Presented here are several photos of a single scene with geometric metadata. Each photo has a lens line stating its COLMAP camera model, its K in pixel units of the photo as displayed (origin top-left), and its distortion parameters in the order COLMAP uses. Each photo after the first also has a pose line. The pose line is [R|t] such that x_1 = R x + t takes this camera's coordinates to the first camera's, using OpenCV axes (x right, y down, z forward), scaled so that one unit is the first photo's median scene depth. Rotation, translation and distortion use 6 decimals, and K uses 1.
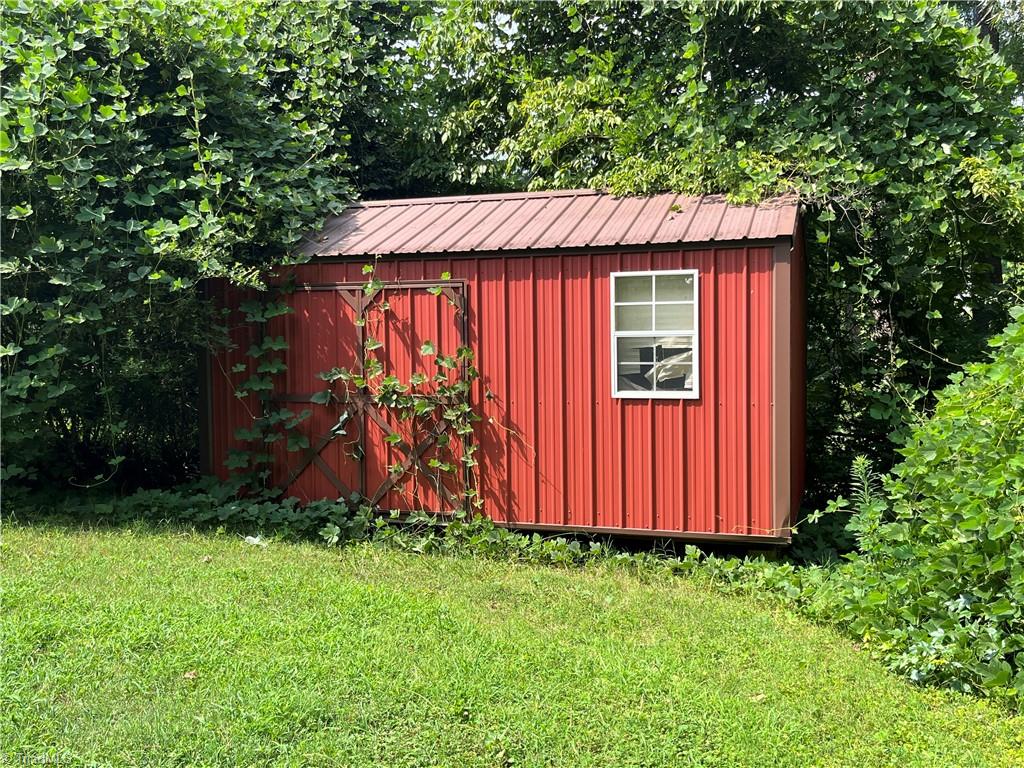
lens RADIAL K [[968.5, 0, 512.0], [0, 968.5, 384.0], [0, 0, 1]] dist [0.066023, 0.002654]
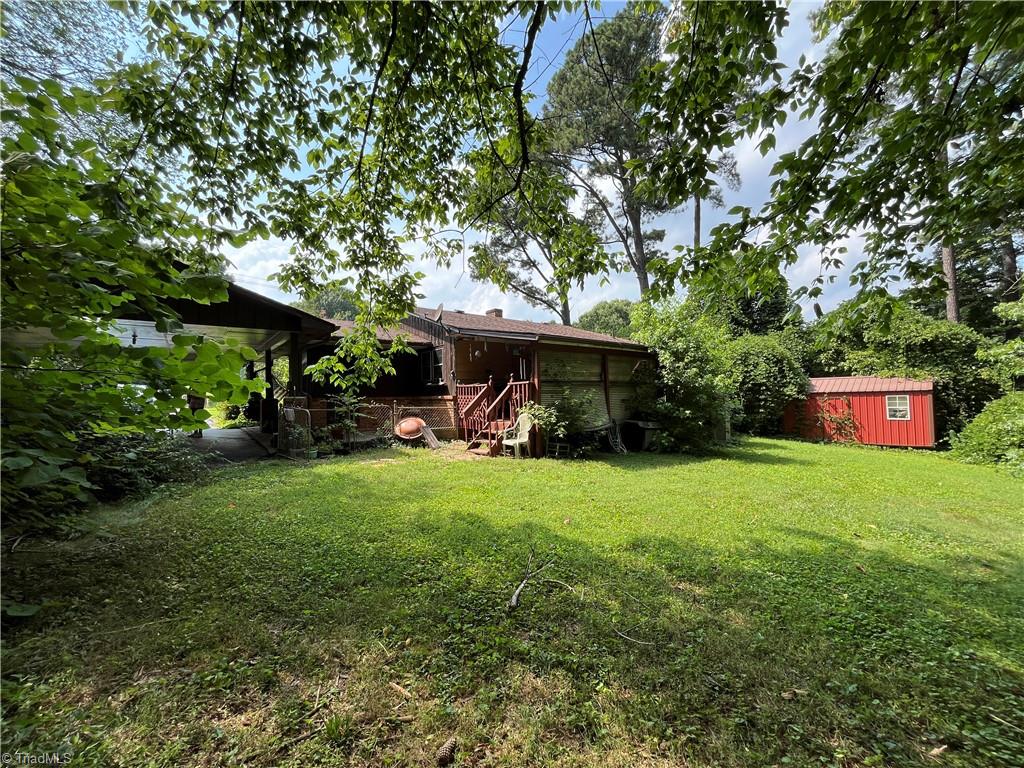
lens RADIAL K [[410.1, 0, 512.0], [0, 410.1, 384.0], [0, 0, 1]] dist [-0.000087, -0.000040]
pose [[0.873997, -0.027296, -0.485165, -0.592507], [-0.011494, 0.996980, -0.076798, 0.017314], [0.485796, 0.072697, 0.871044, -1.946840]]
